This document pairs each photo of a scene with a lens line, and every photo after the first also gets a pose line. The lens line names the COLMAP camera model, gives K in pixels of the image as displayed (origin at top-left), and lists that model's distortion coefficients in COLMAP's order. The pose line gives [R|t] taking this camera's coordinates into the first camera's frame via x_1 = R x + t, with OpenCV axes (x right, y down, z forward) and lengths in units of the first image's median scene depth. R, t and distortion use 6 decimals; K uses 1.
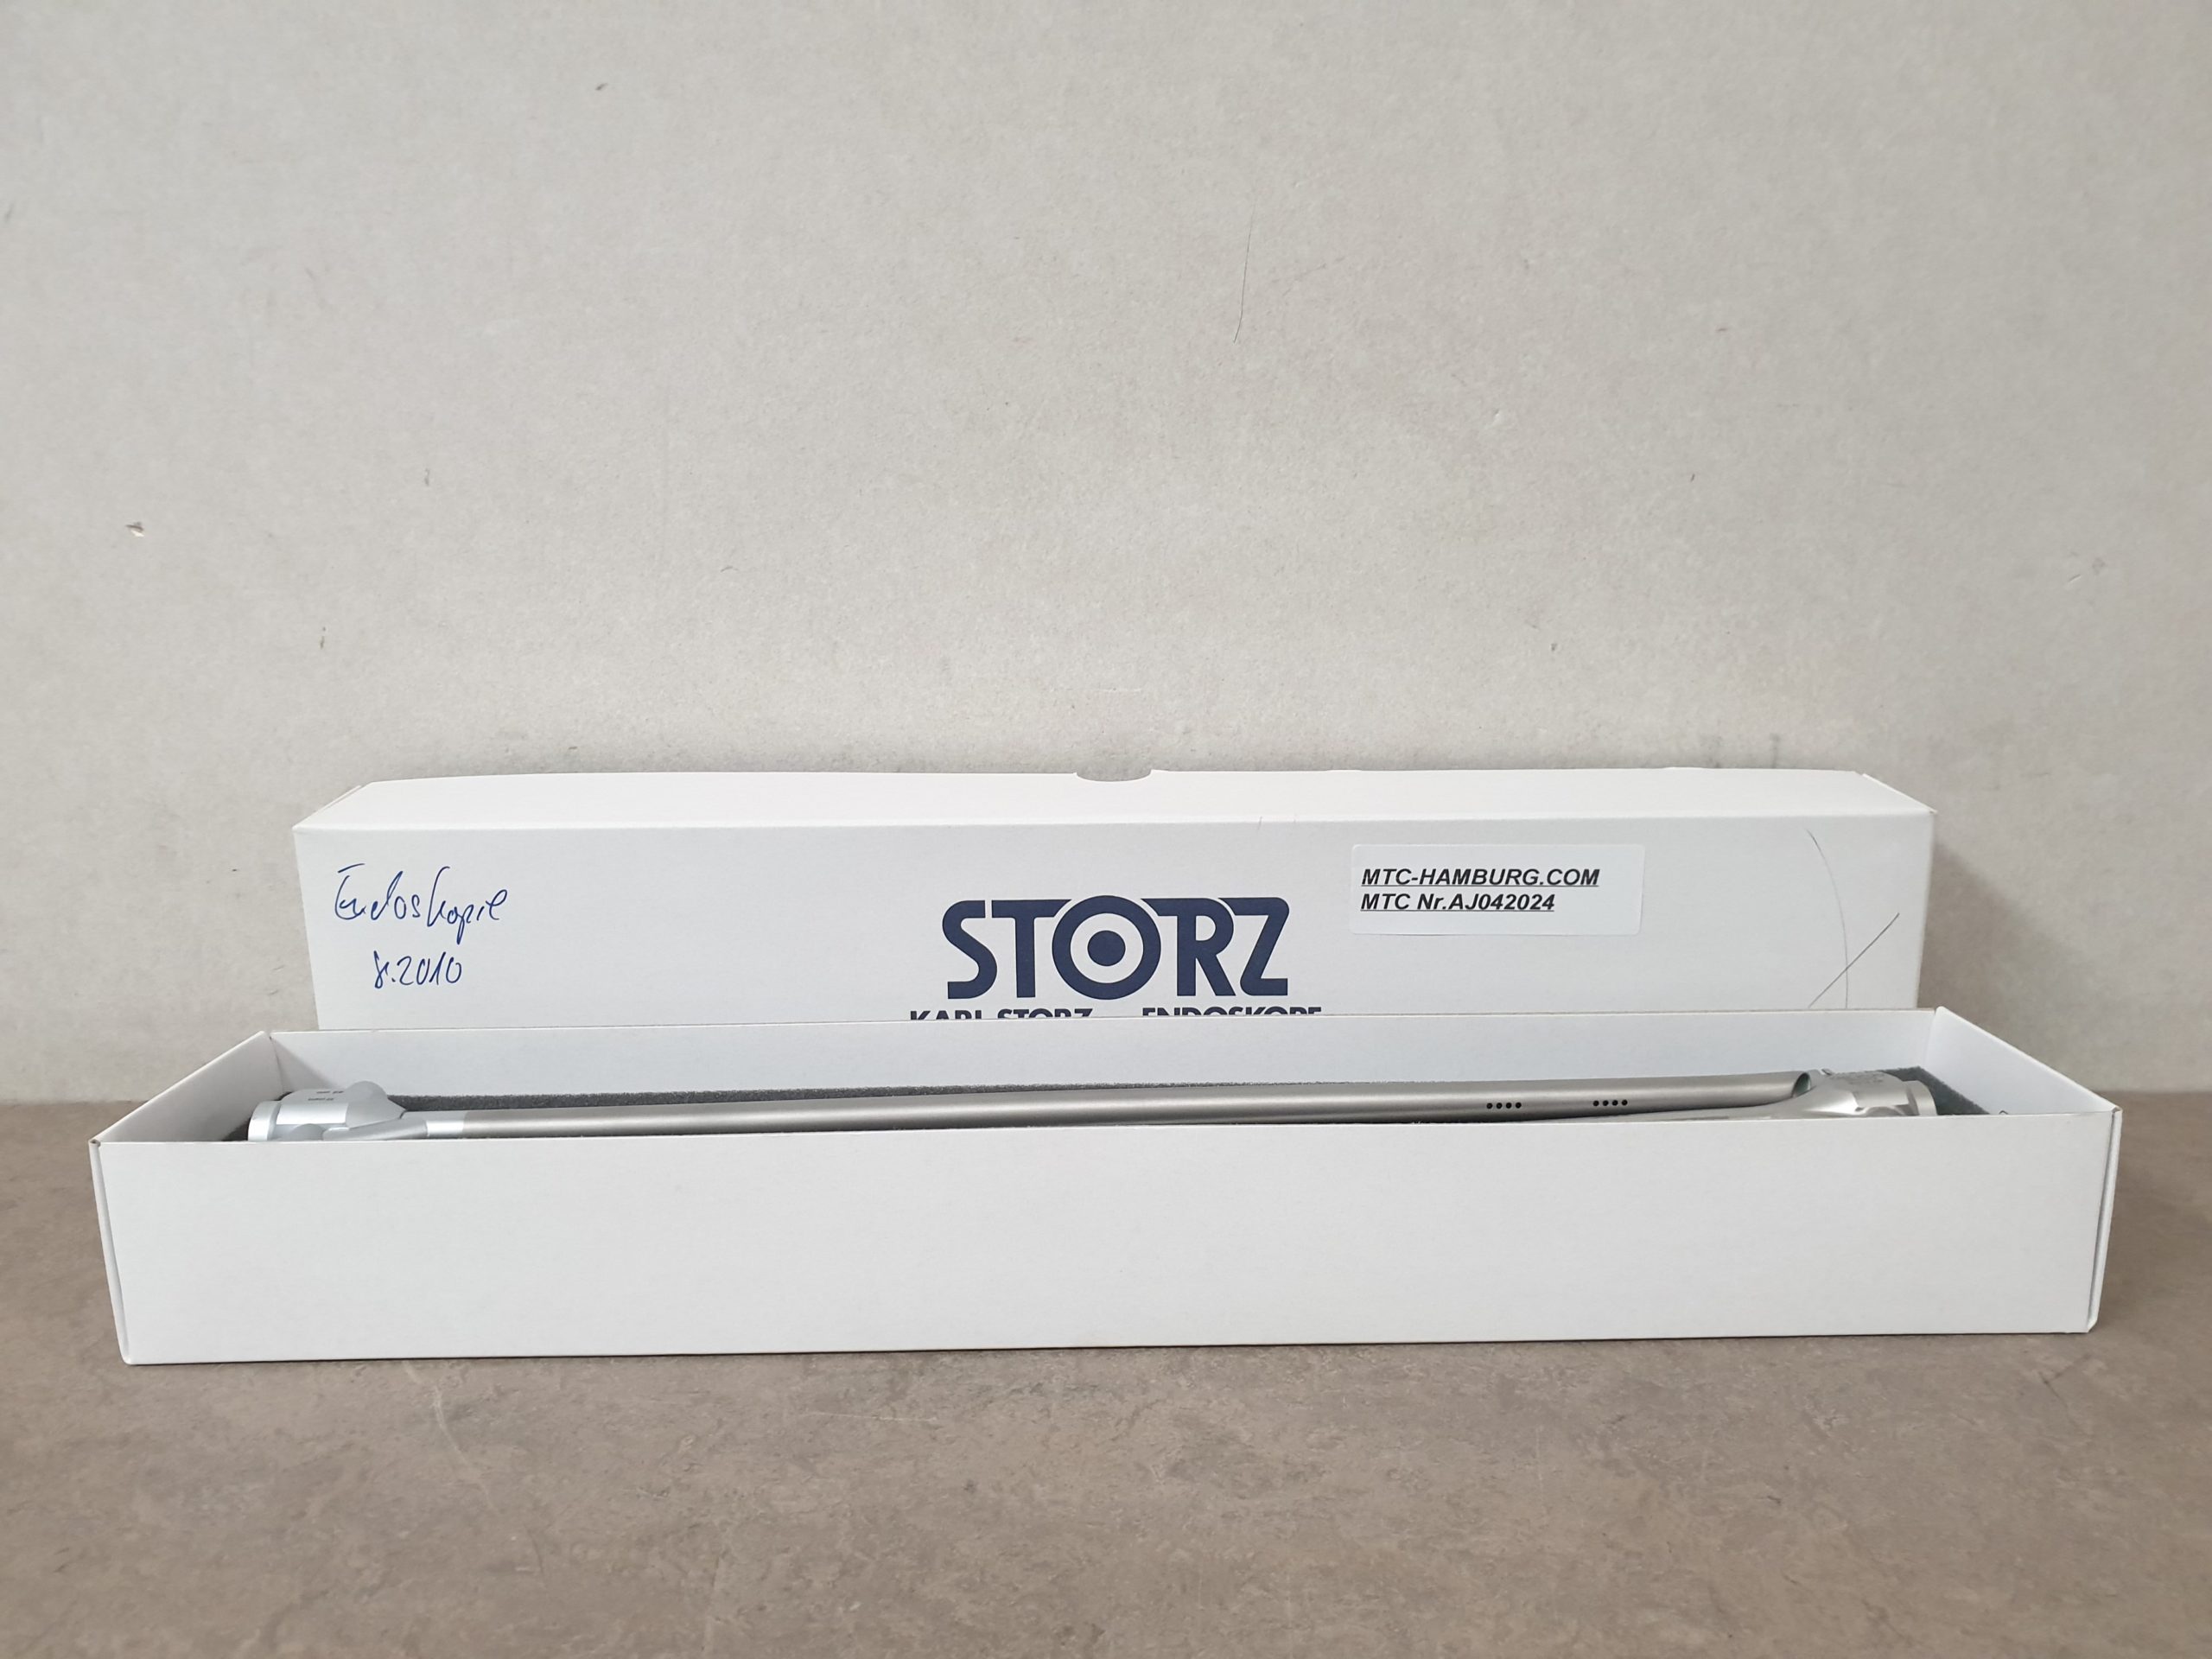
lens RADIAL K [[1753.1, 0, 1101.8], [0, 1753.1, 844.3], [0, 0, 1]] dist [-0.019001, 0.038044]
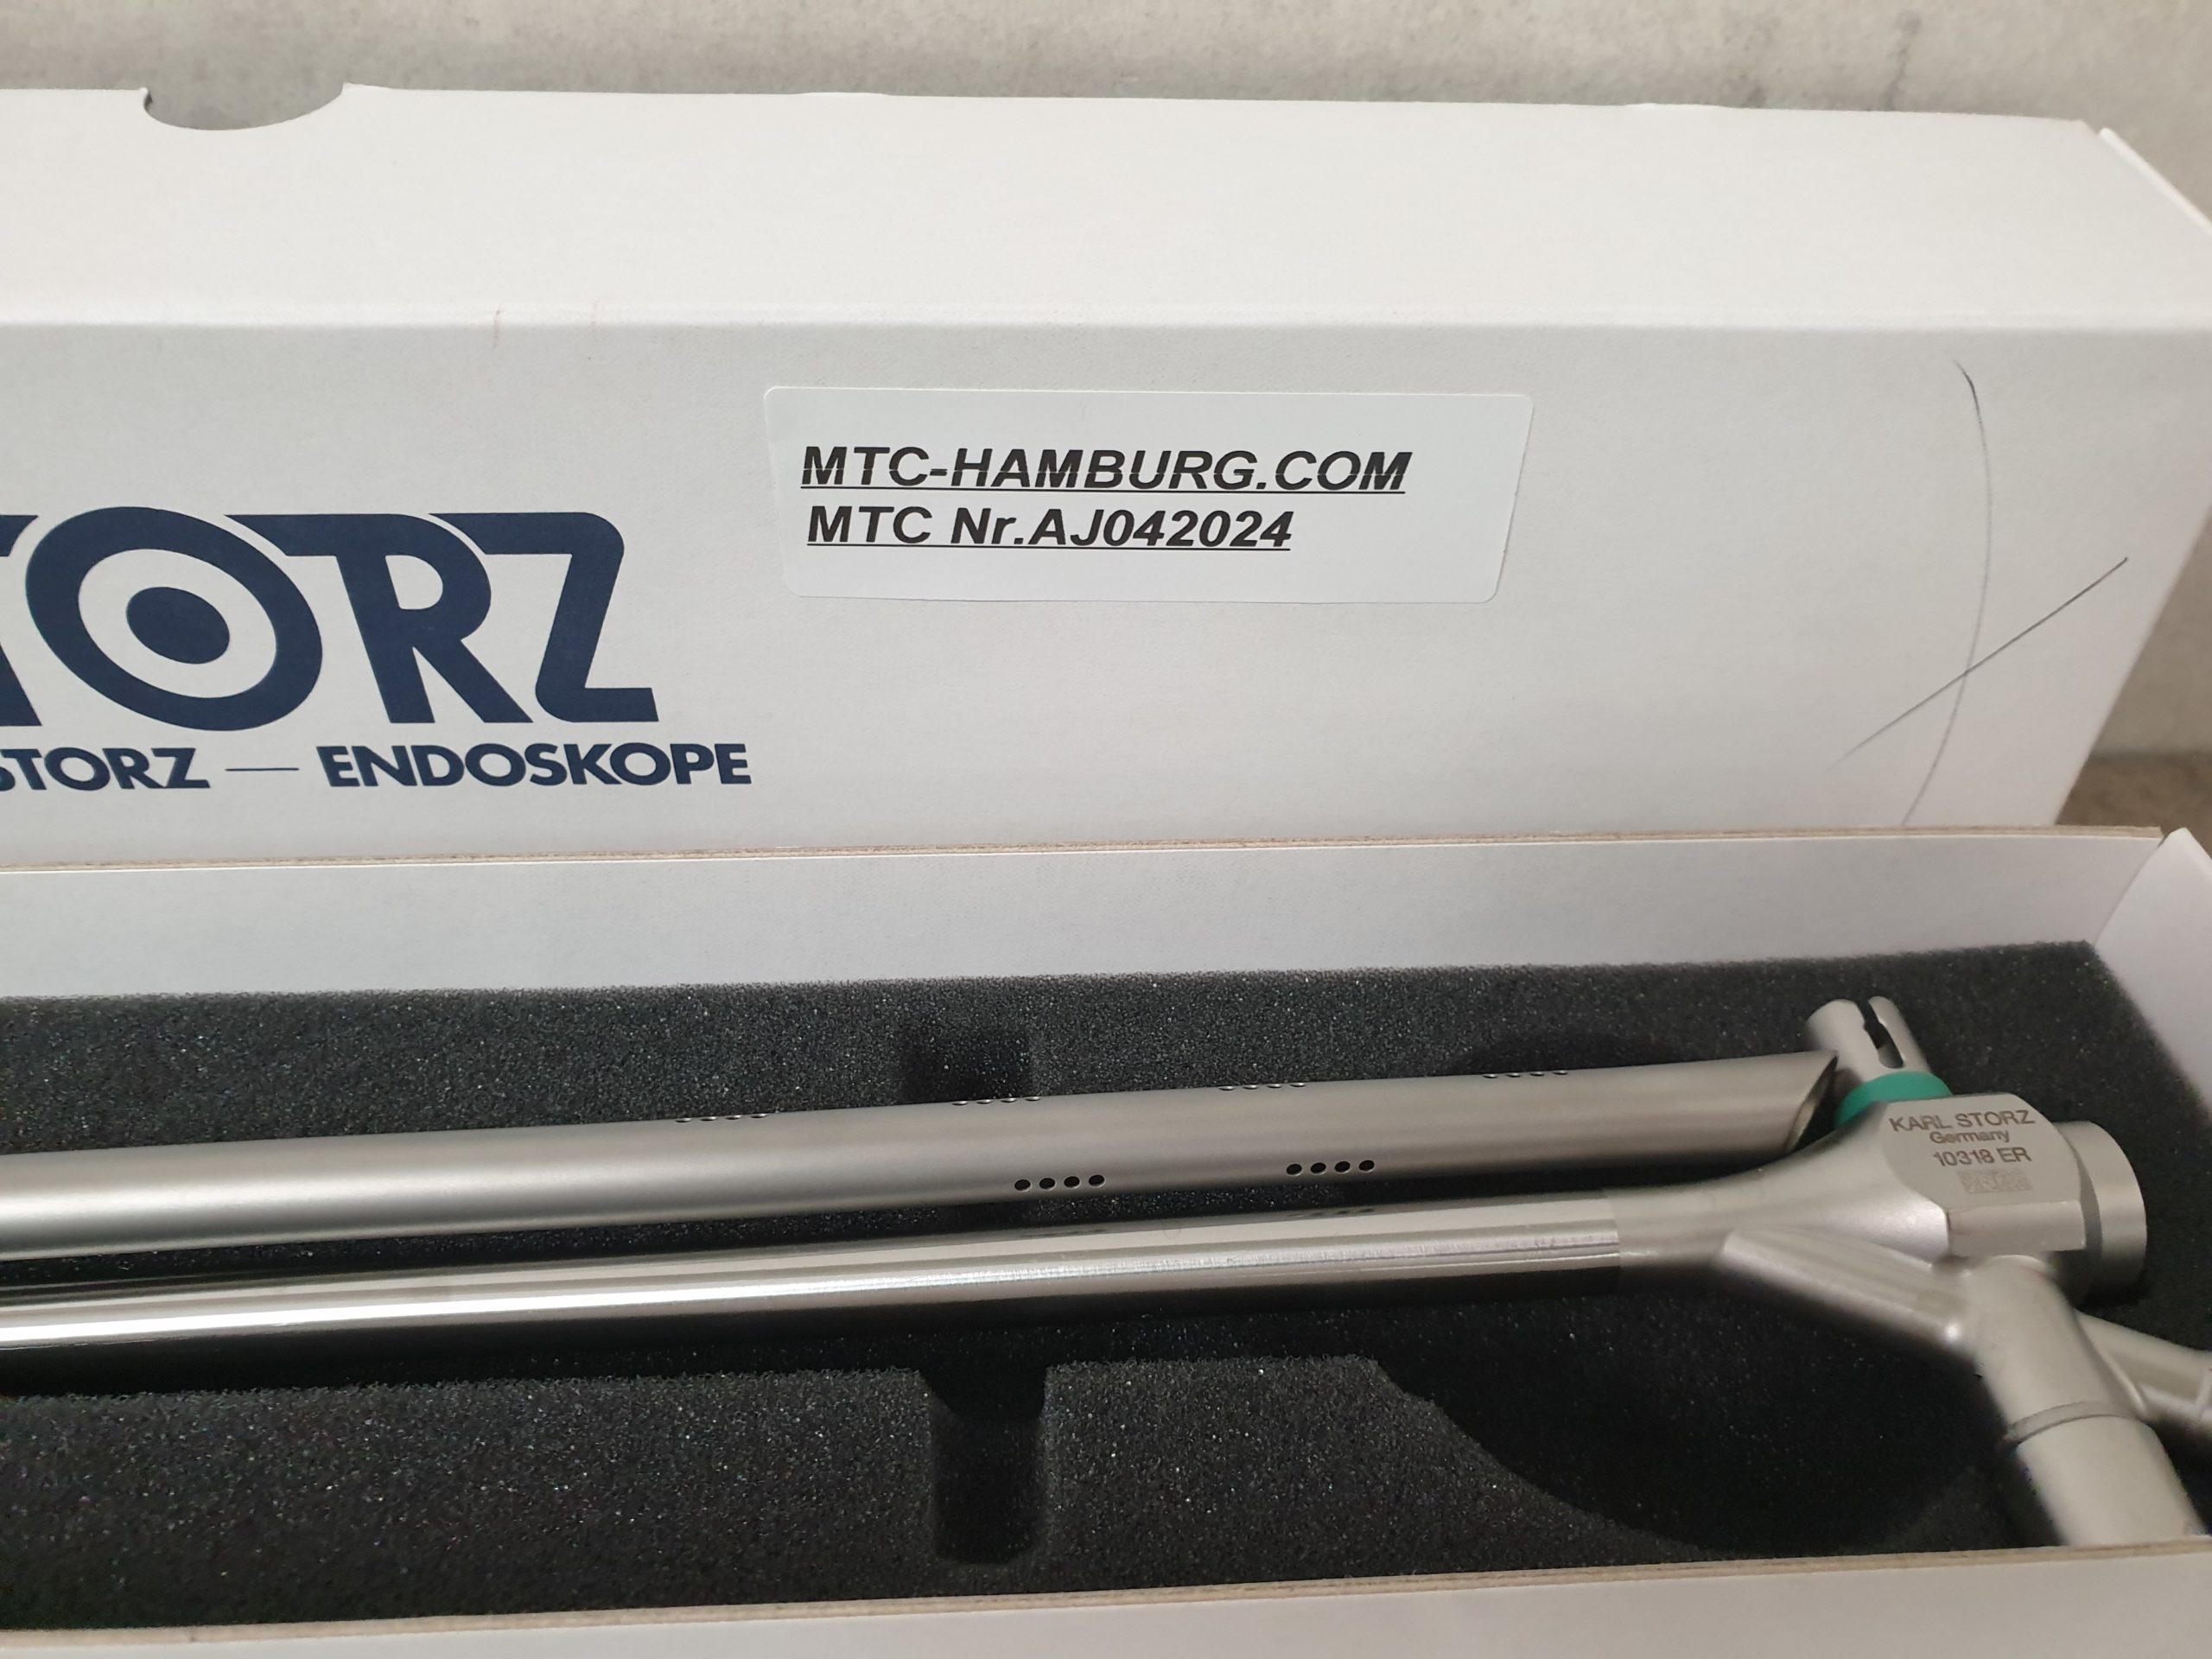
lens RADIAL K [[1753.1, 0, 1113.7], [0, 1753.1, 876.9], [0, 0, 1]] dist [-0.019001, 0.038044]
pose [[0.998557, -0.002988, 0.053618, 0.198159], [-0.023856, 0.869836, 0.492765, -0.094943], [-0.048111, -0.493333, 0.868509, 0.622389]]
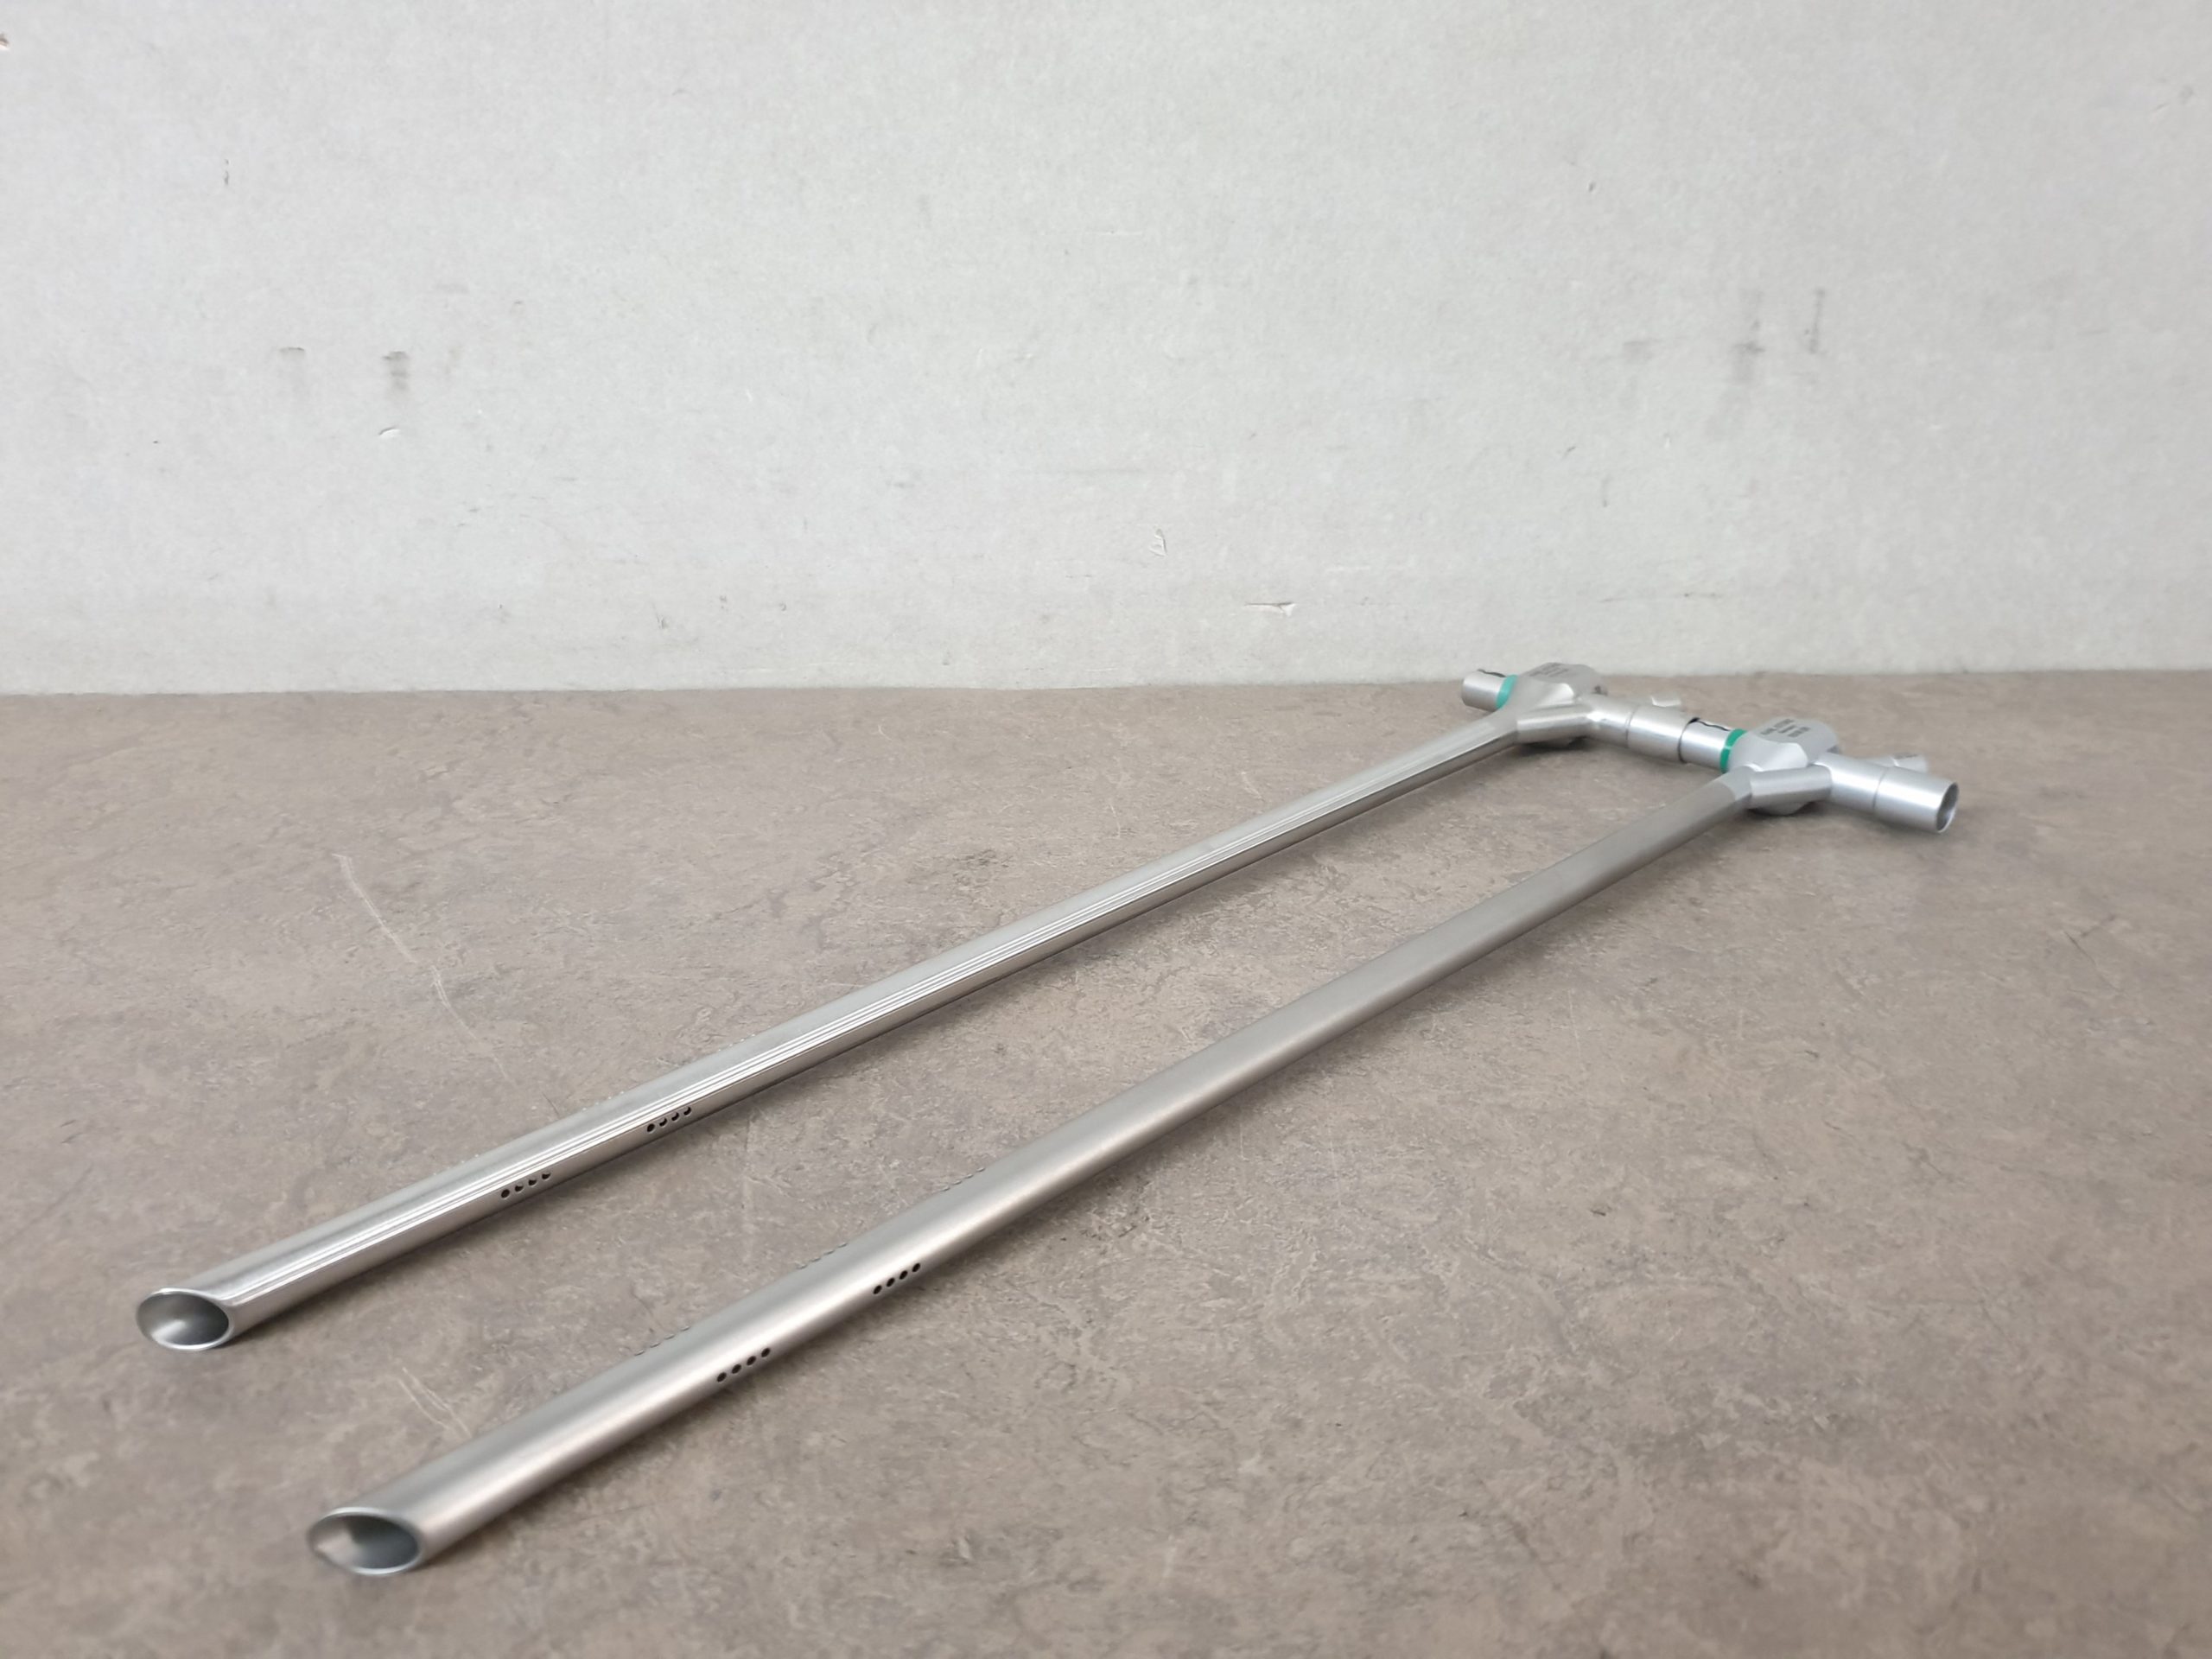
lens RADIAL K [[1753.1, 0, 1097.3], [0, 1753.1, 840.2], [0, 0, 1]] dist [-0.019001, 0.038044]
pose [[0.999470, -0.008714, 0.031366, -0.035866], [0.001960, 0.977872, 0.209194, 0.032668], [-0.032495, -0.209021, 0.977371, 0.045686]]
